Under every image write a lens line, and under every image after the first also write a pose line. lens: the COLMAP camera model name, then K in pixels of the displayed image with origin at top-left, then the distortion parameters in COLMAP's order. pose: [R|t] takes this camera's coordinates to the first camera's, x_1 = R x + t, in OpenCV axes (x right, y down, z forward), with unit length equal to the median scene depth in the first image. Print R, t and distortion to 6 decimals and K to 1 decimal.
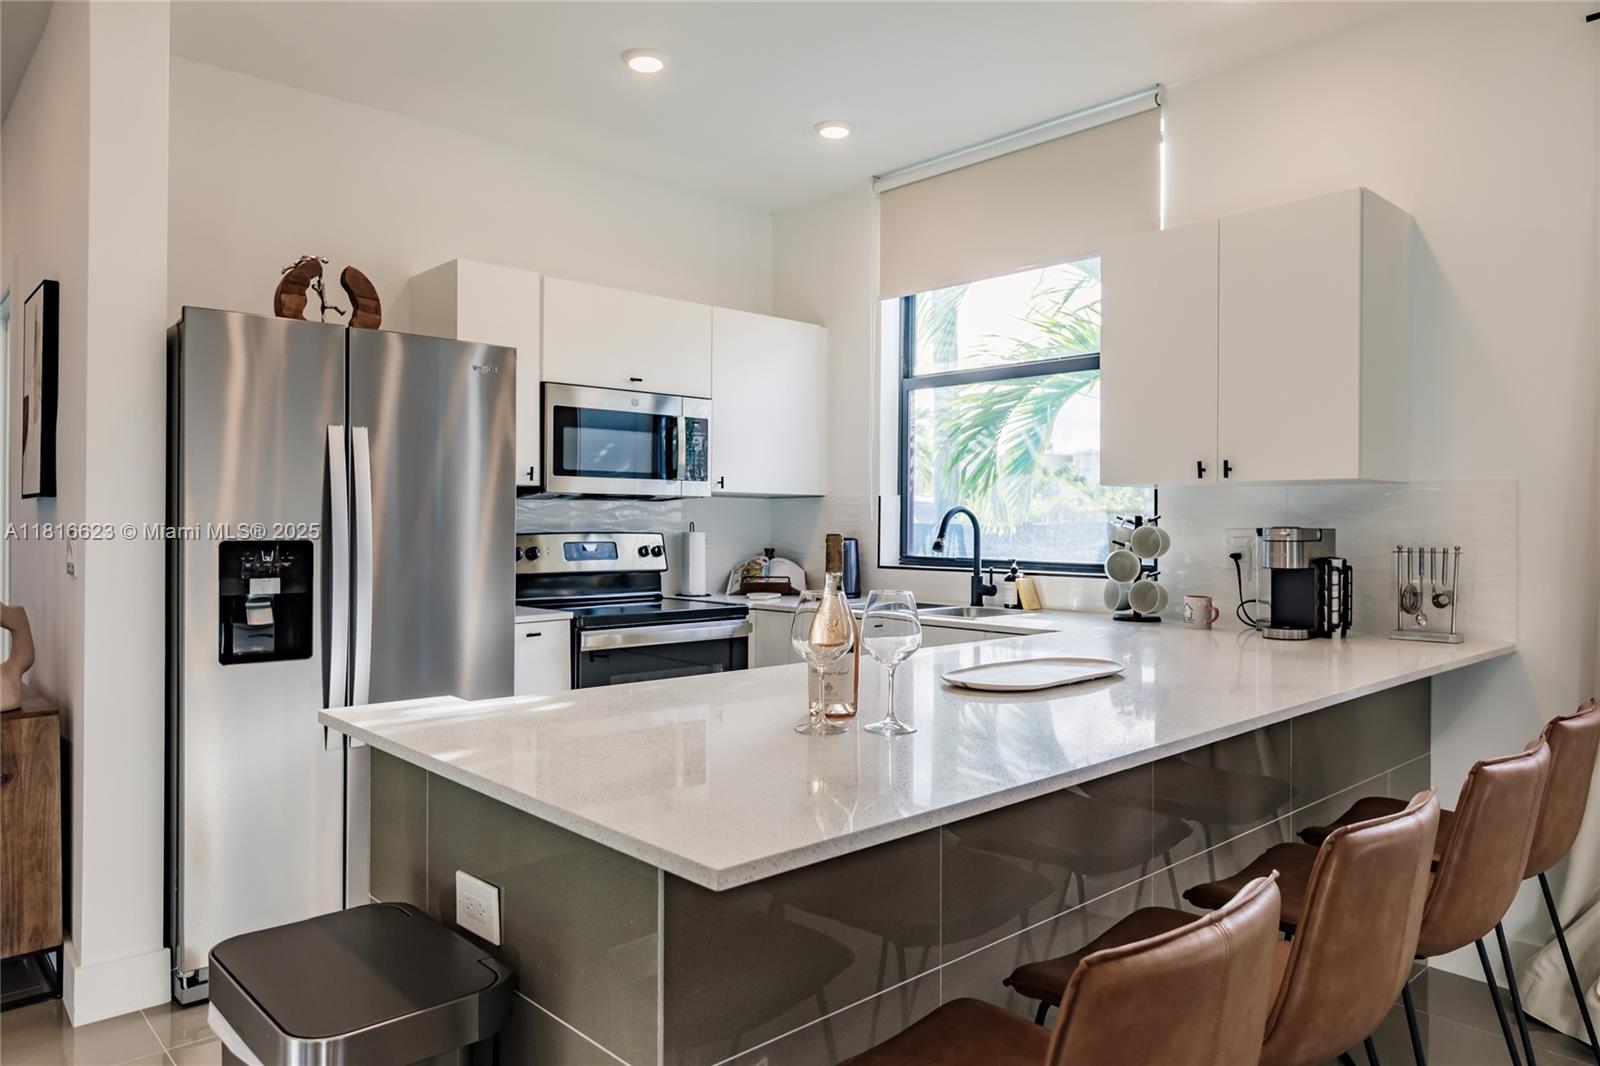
lens RADIAL K [[1062.1, 0, 805.6], [0, 1062.1, 523.0], [0, 0, 1]] dist [0.004057, -0.007821]
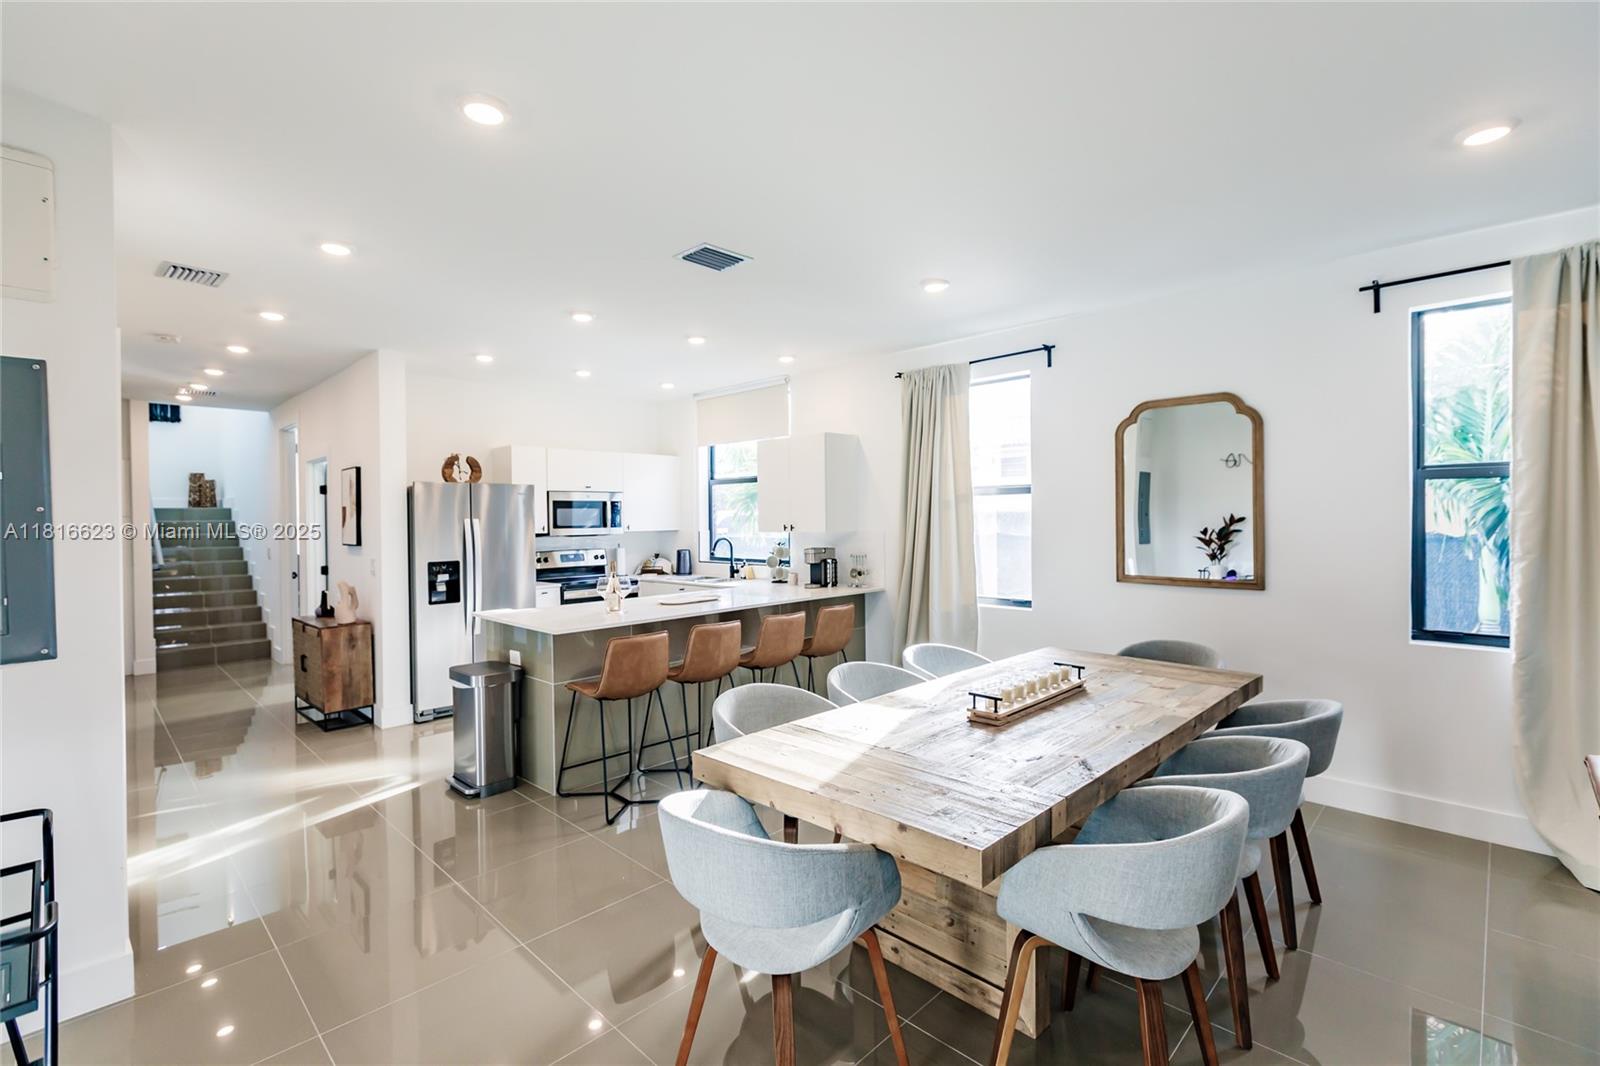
lens RADIAL K [[713.0, 0, 798.0], [0, 713.0, 525.3], [0, 0, 1]] dist [0.000621, 0.003528]
pose [[0.998589, -0.018324, 0.049837, 0.325456], [0.017869, 0.999795, 0.009557, -0.076489], [-0.050002, -0.008653, 0.998712, -0.896349]]
